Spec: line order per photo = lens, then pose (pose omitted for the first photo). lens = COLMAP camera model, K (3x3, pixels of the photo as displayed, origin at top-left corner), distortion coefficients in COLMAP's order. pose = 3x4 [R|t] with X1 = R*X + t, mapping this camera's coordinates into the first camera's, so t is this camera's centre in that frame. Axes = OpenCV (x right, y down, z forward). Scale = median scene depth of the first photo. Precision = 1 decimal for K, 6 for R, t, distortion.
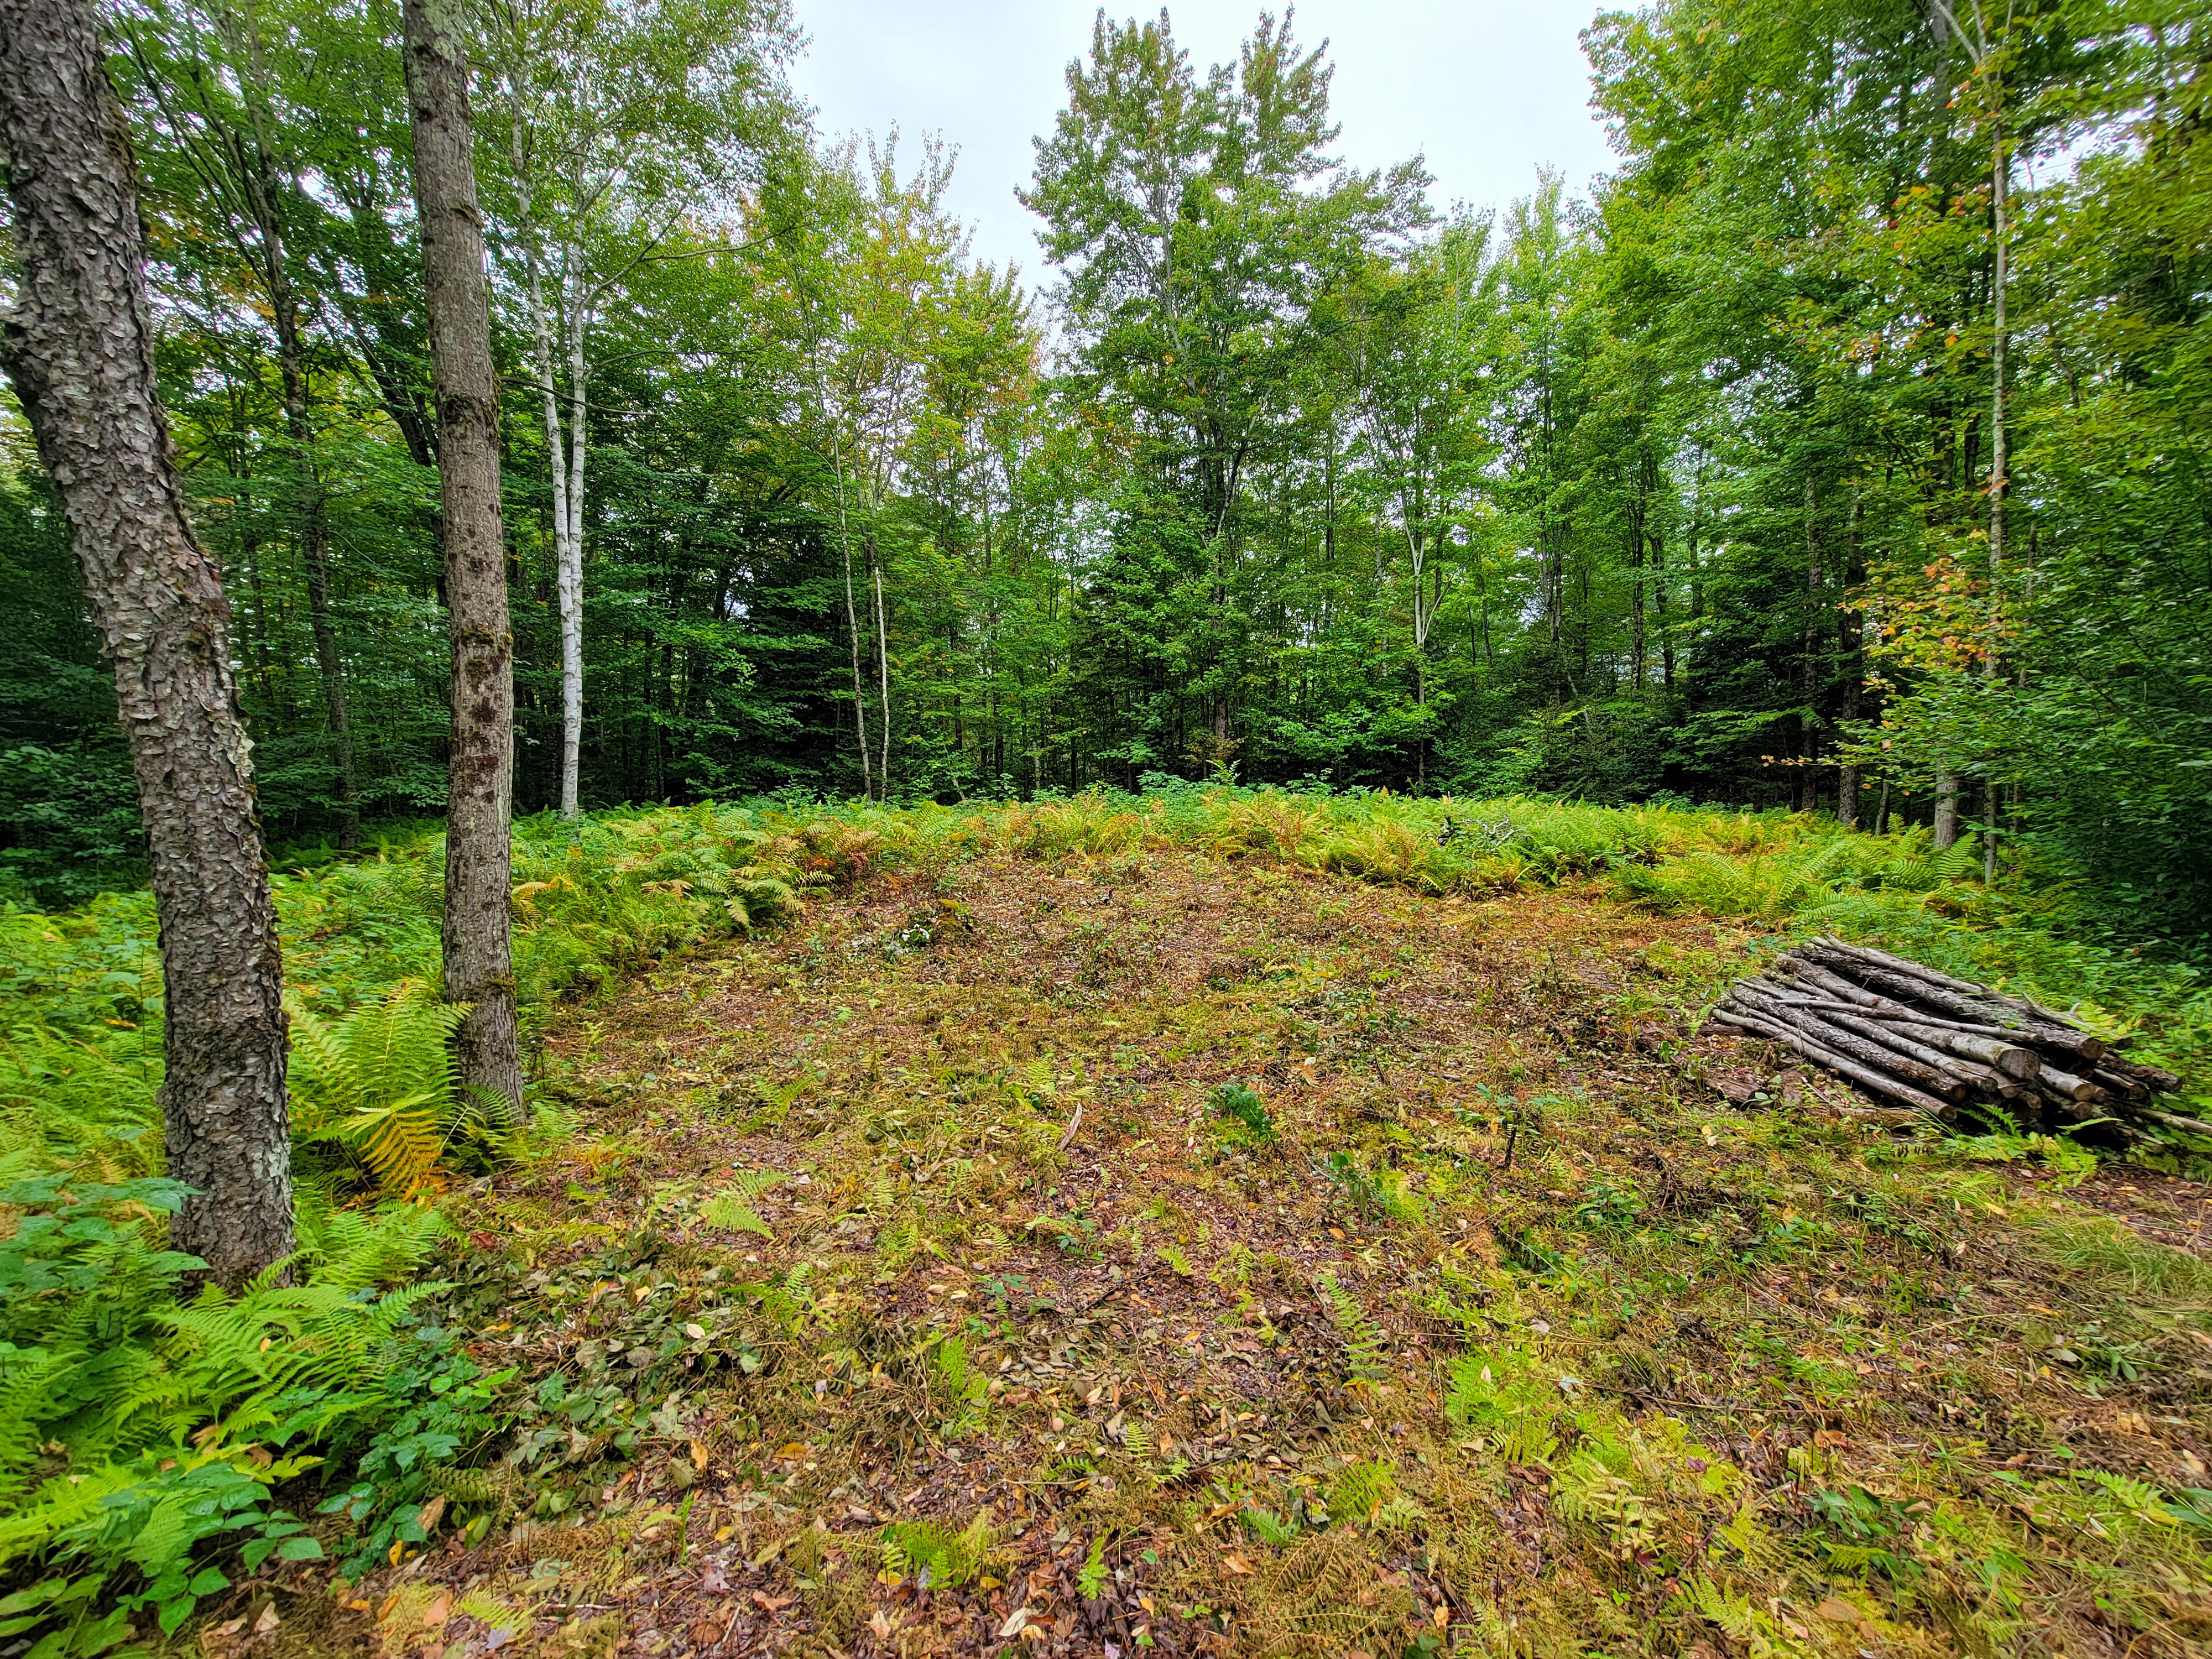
lens RADIAL K [[888.2, 0, 1104.3], [0, 888.2, 831.7], [0, 0, 1]] dist [0.000608, 0.000094]
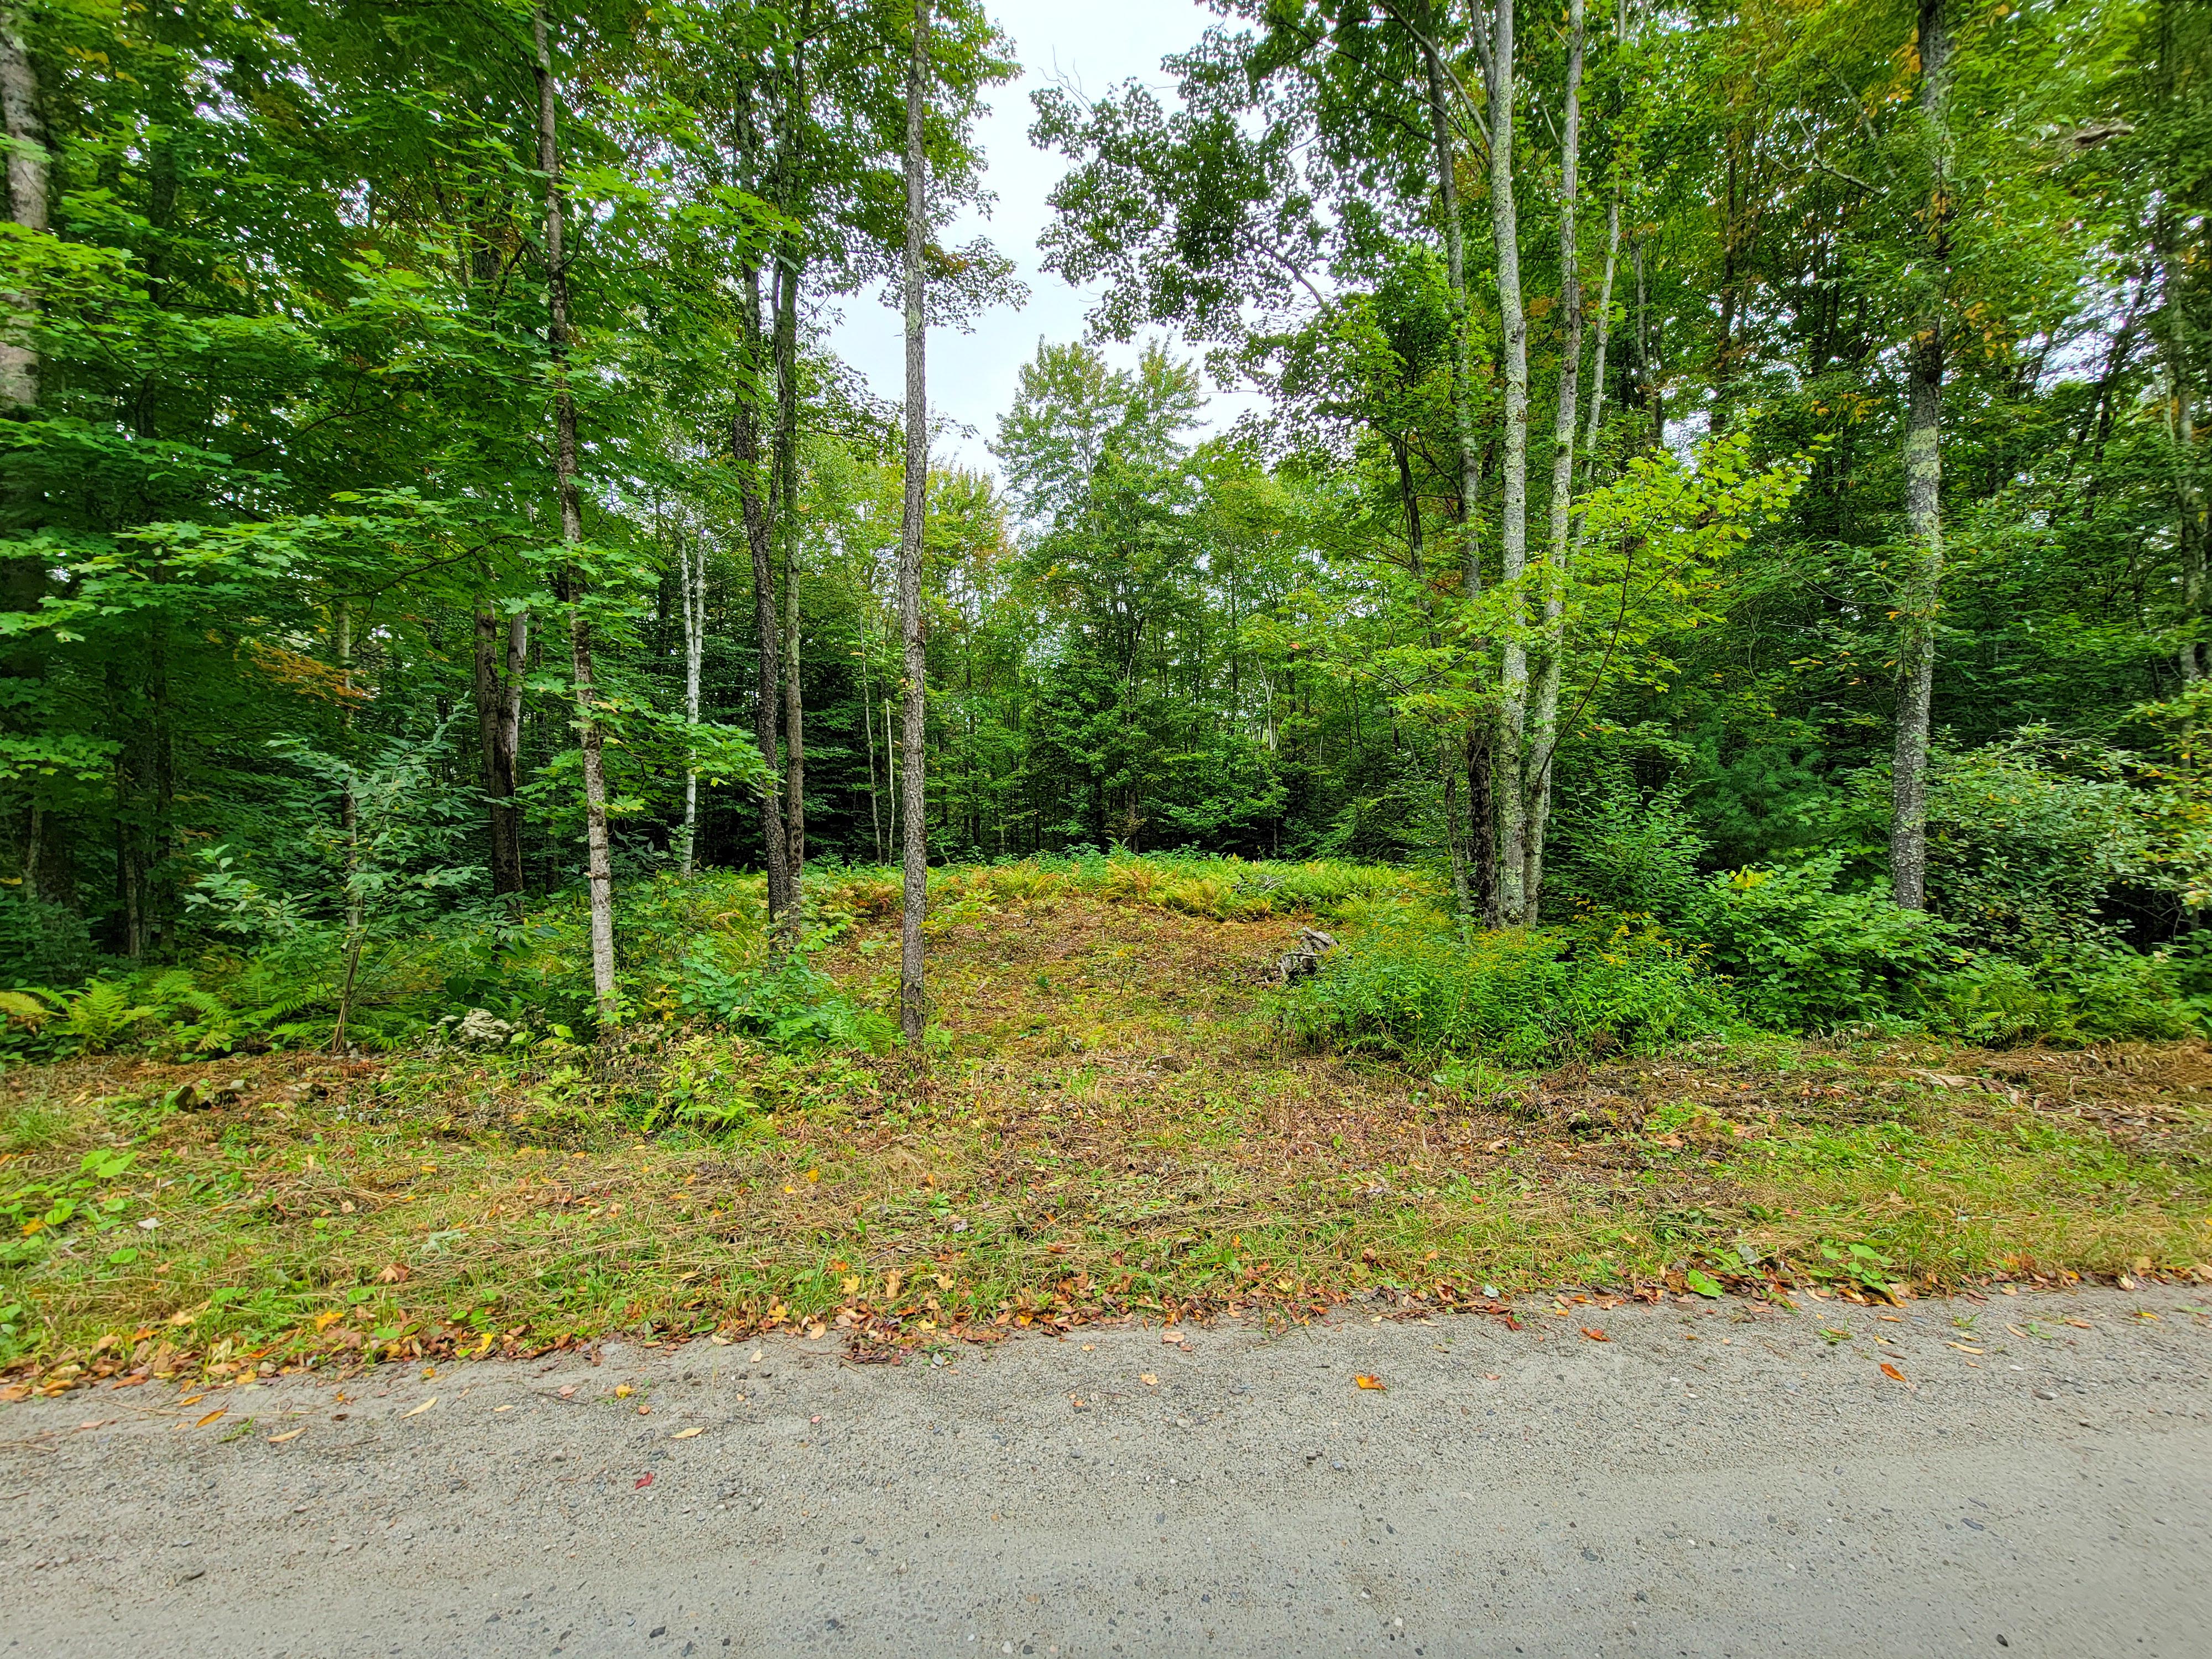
lens RADIAL K [[888.2, 0, 1108.7], [0, 888.2, 829.0], [0, 0, 1]] dist [0.000608, 0.000094]
pose [[0.999797, -0.005249, 0.019443, 0.070491], [0.006447, 0.998052, -0.062055, -0.000245], [-0.019080, 0.062168, 0.997883, -0.419477]]
